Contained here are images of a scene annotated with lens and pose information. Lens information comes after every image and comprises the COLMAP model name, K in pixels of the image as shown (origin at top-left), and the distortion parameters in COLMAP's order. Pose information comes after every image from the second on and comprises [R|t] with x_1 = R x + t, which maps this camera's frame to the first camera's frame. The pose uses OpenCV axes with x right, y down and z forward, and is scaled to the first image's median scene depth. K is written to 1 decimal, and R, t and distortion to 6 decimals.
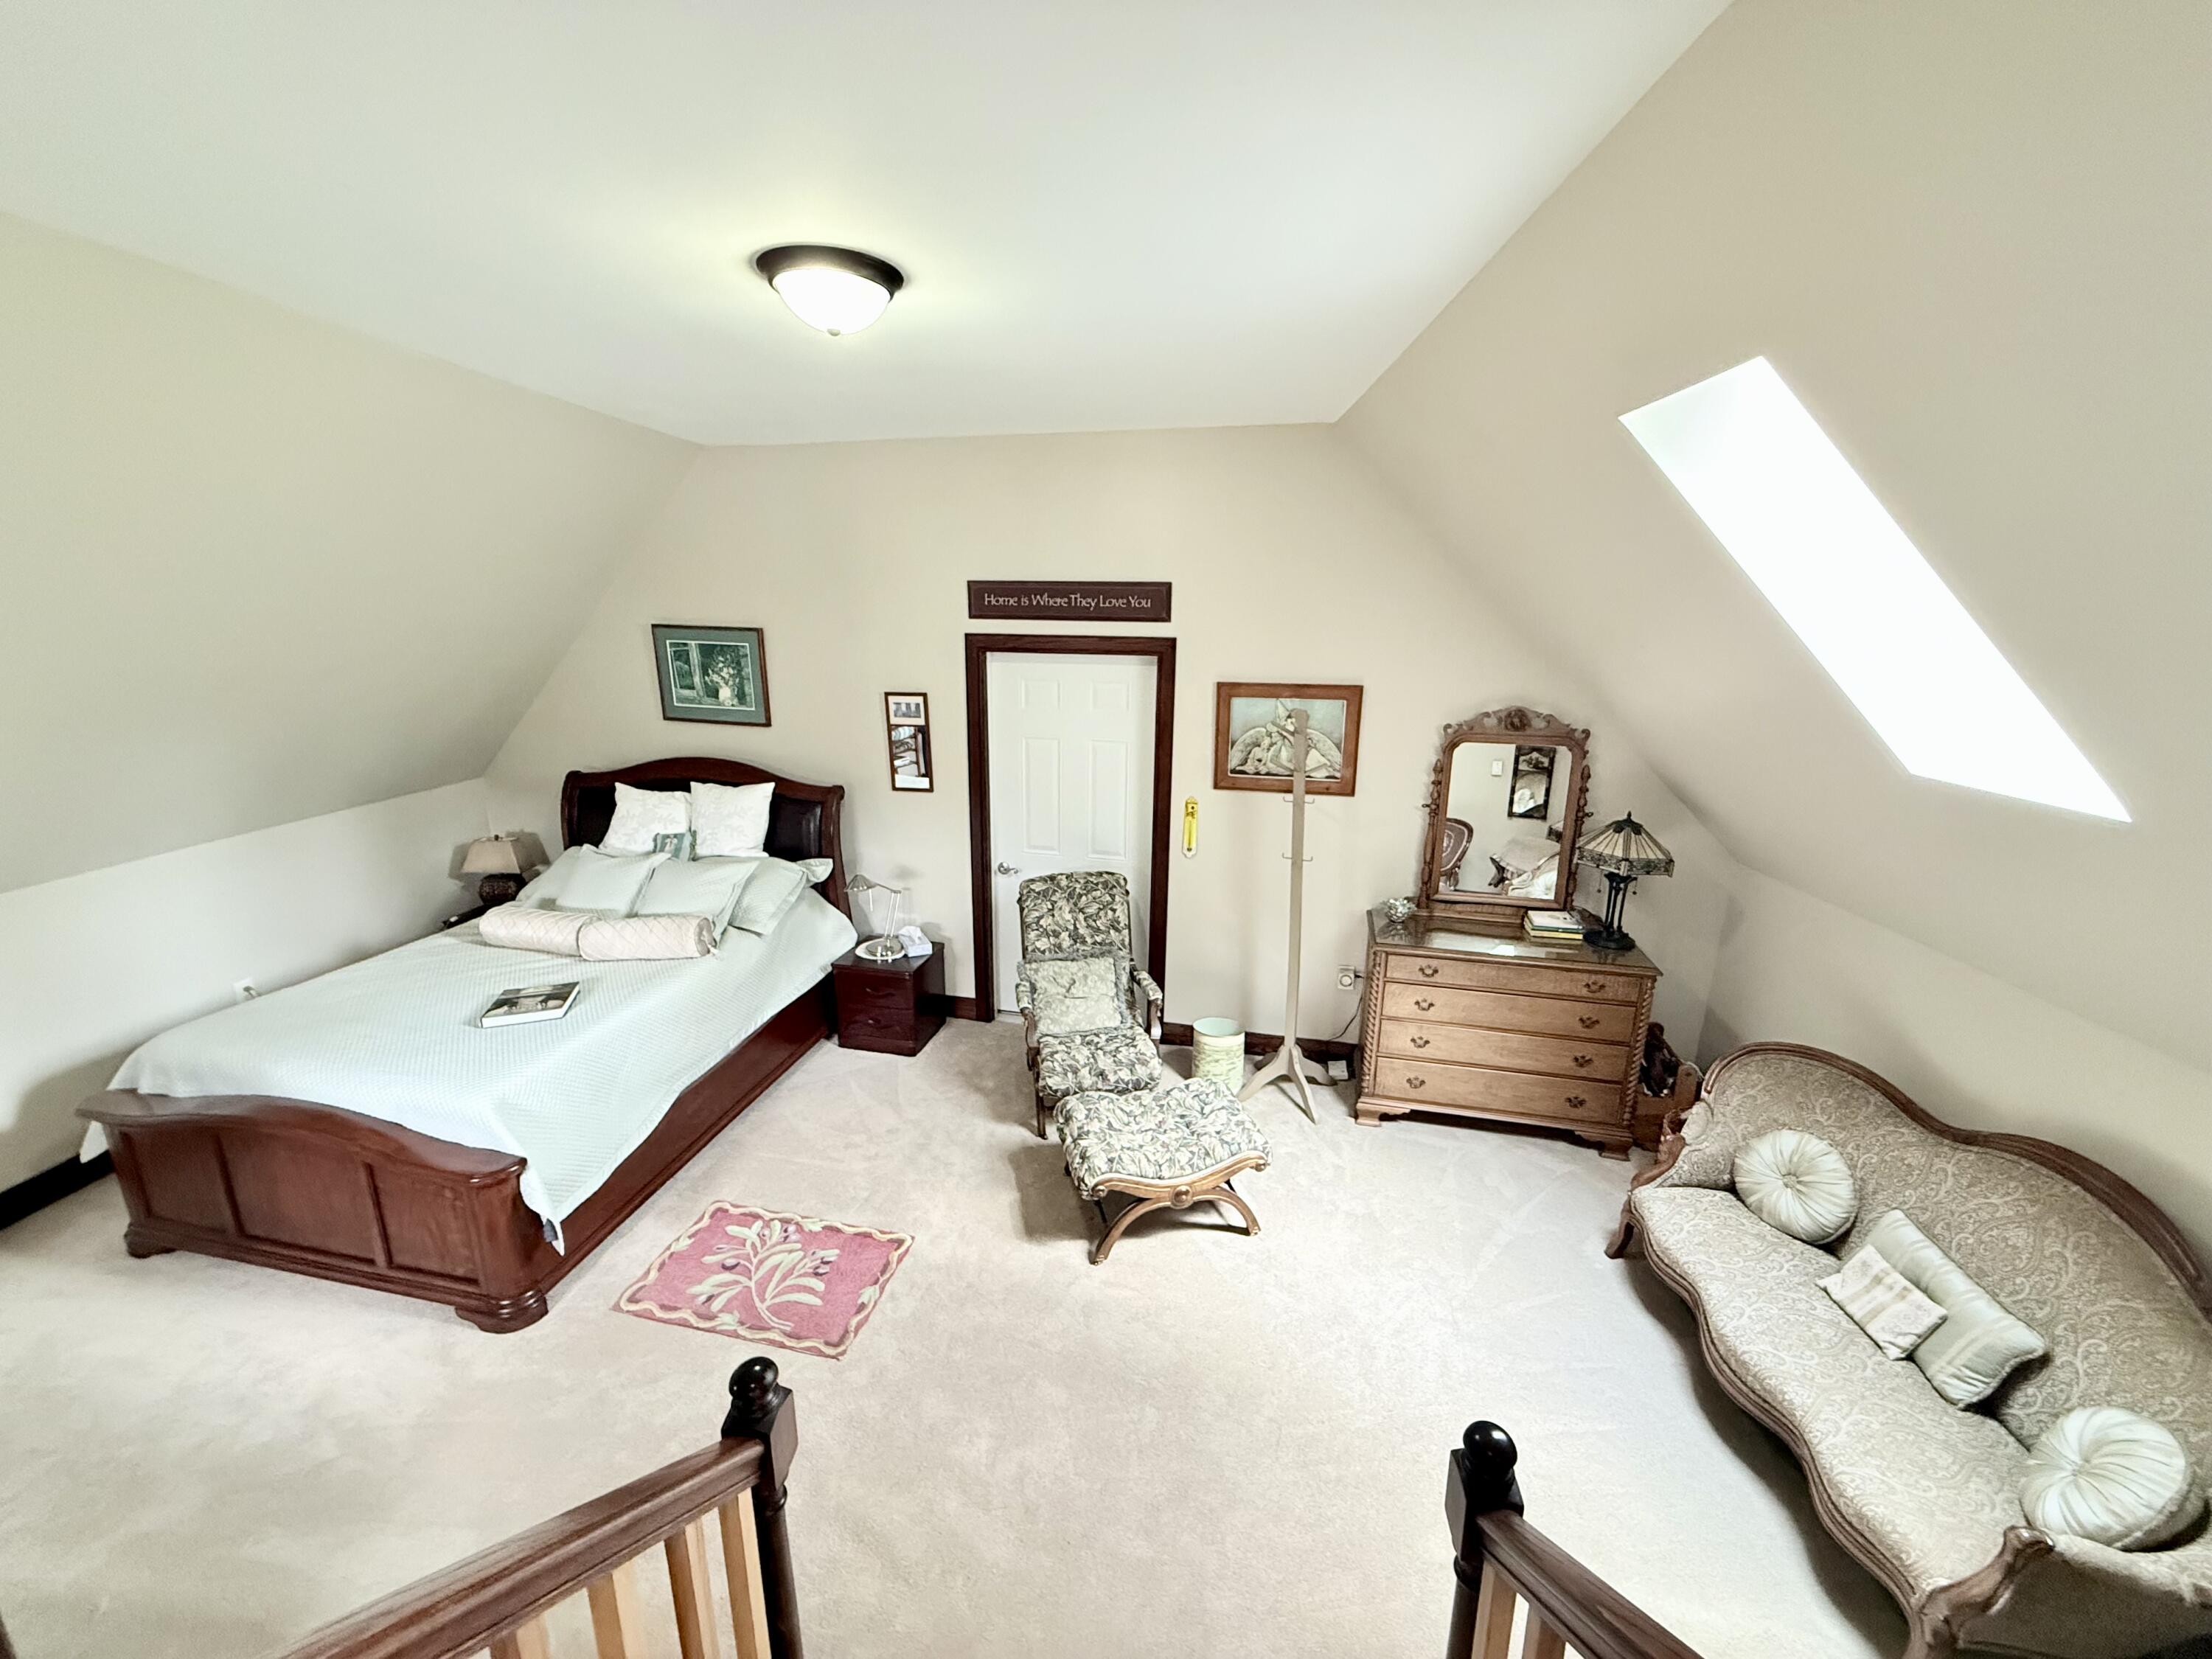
lens RADIAL K [[878.2, 0, 1104.9], [0, 878.2, 833.7], [0, 0, 1]] dist [0.000758, -0.000003]
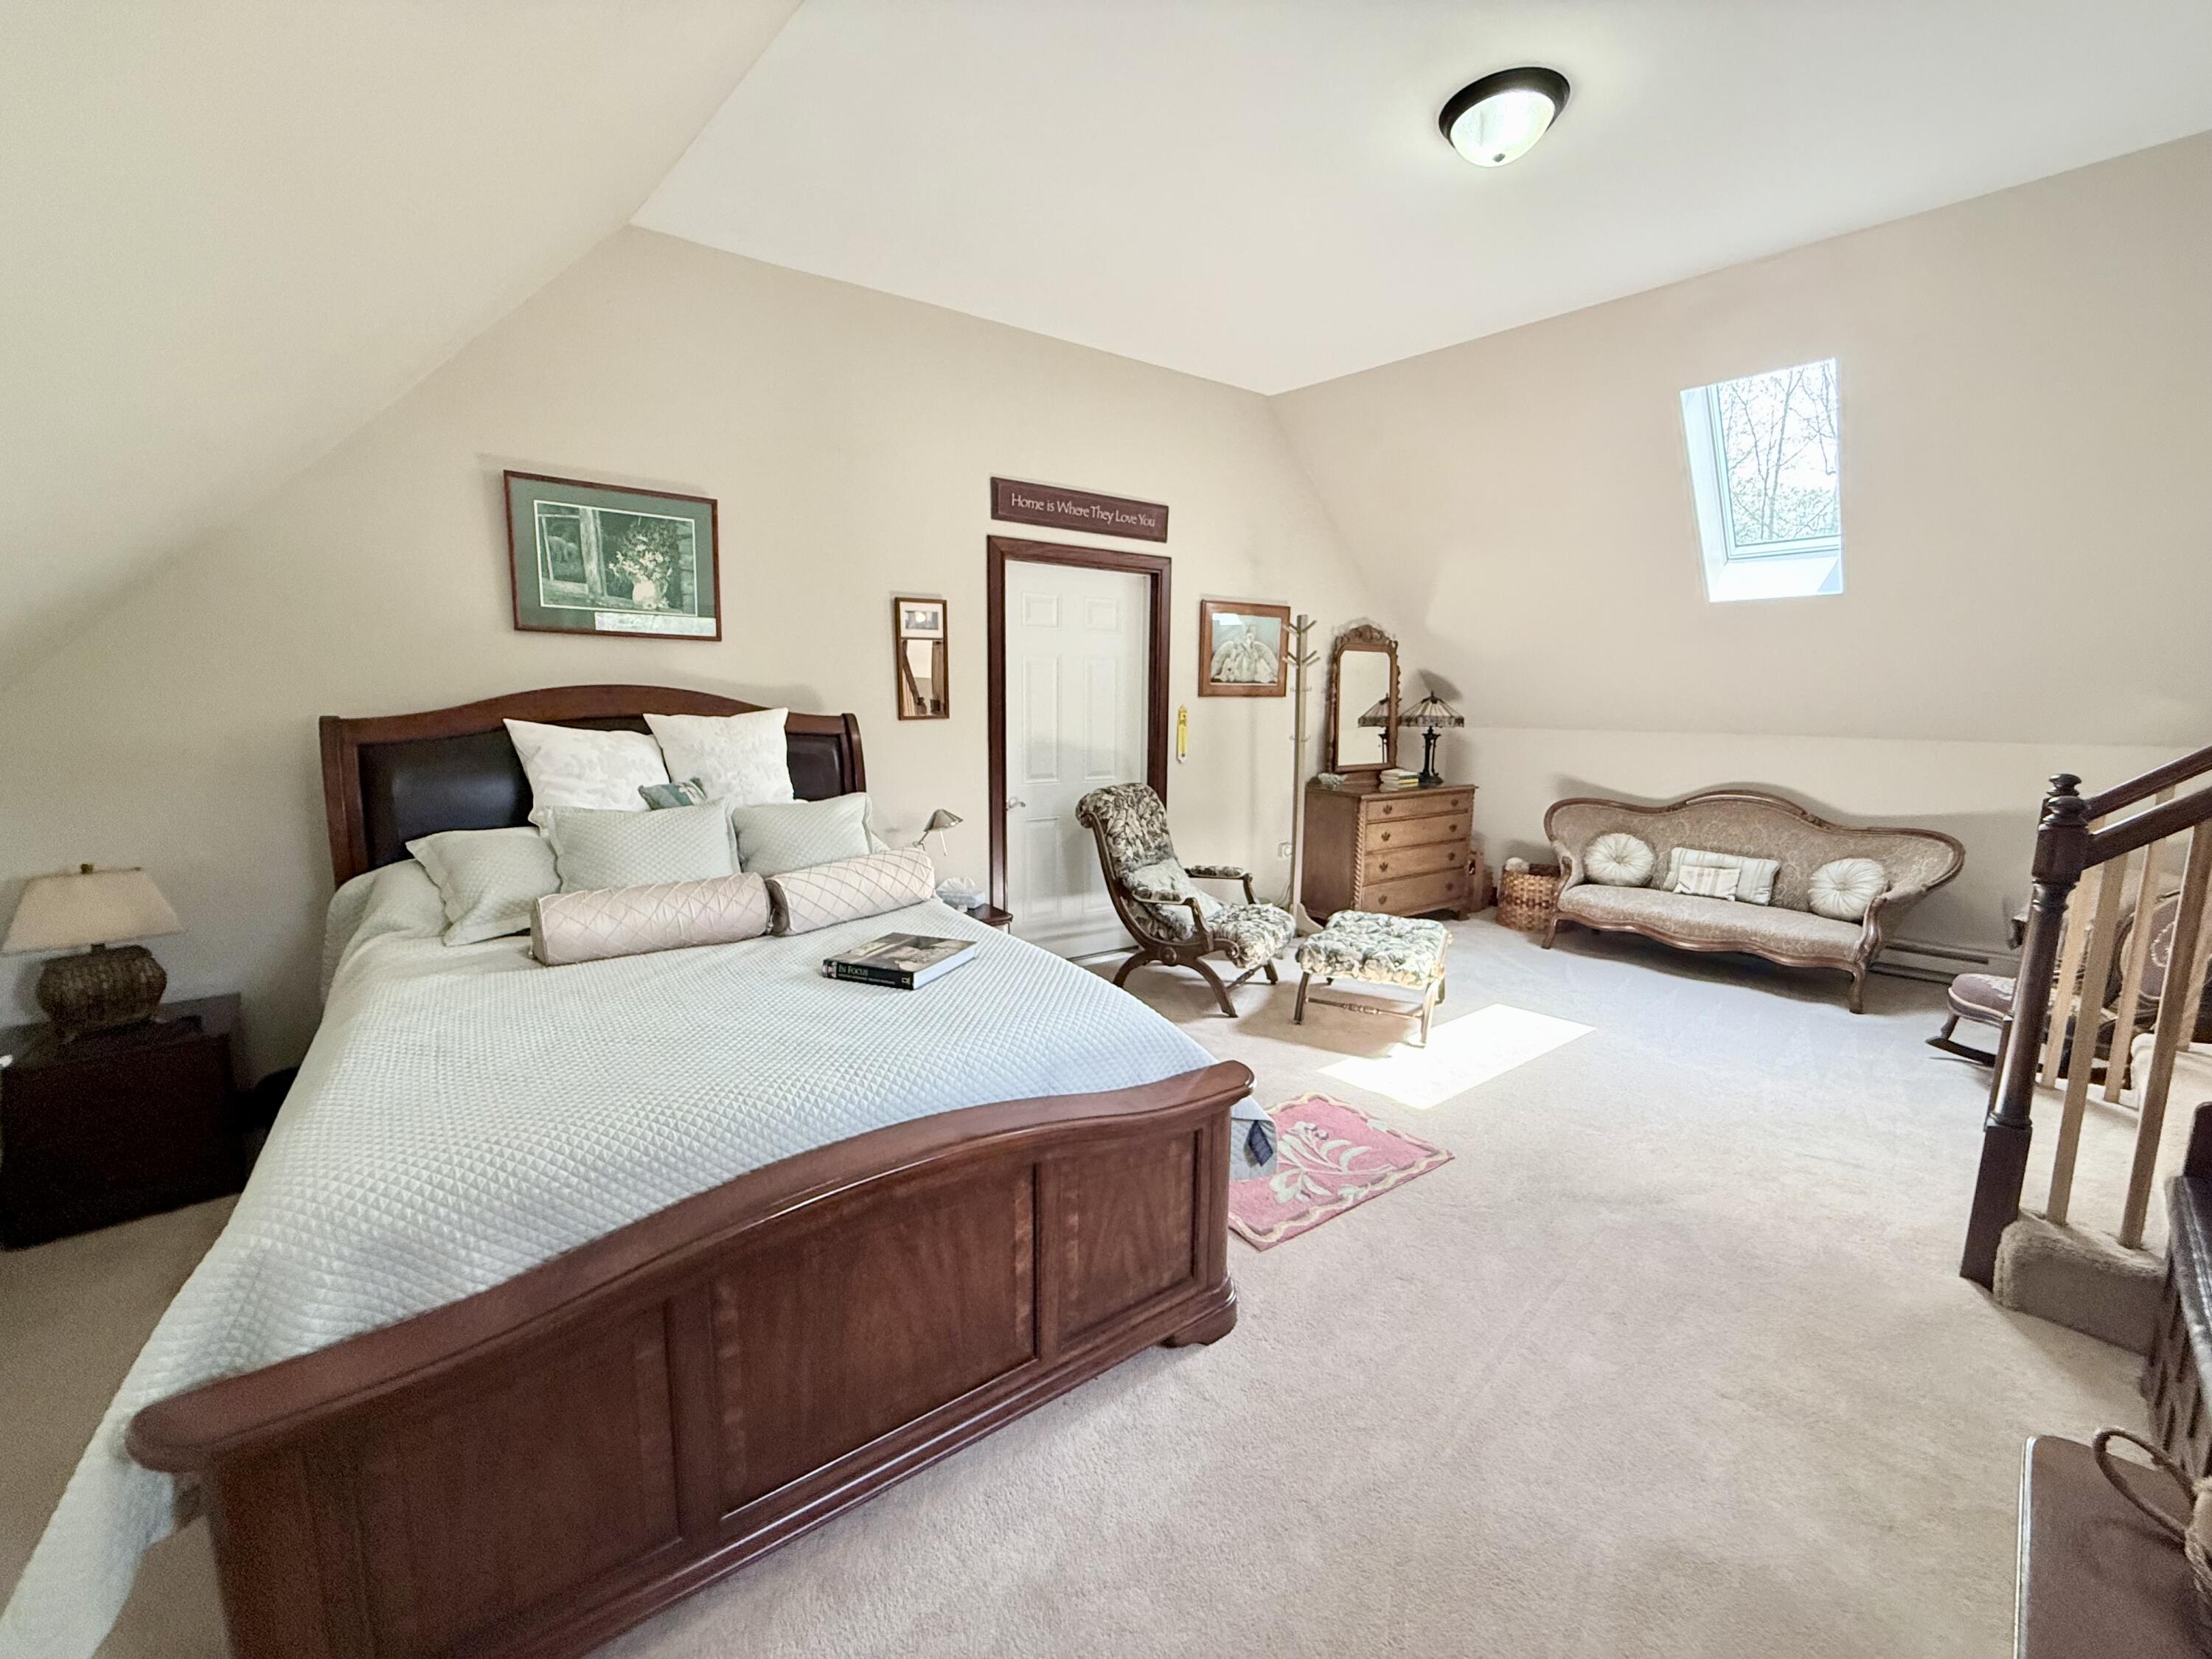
lens RADIAL K [[878.2, 0, 1104.9], [0, 878.2, 833.7], [0, 0, 1]] dist [0.000758, -0.000003]
pose [[0.668883, -0.120731, 0.733499, -0.783388], [0.189303, 0.981857, -0.011017, 0.107531], [-0.718860, 0.146223, 0.679602, 0.344943]]
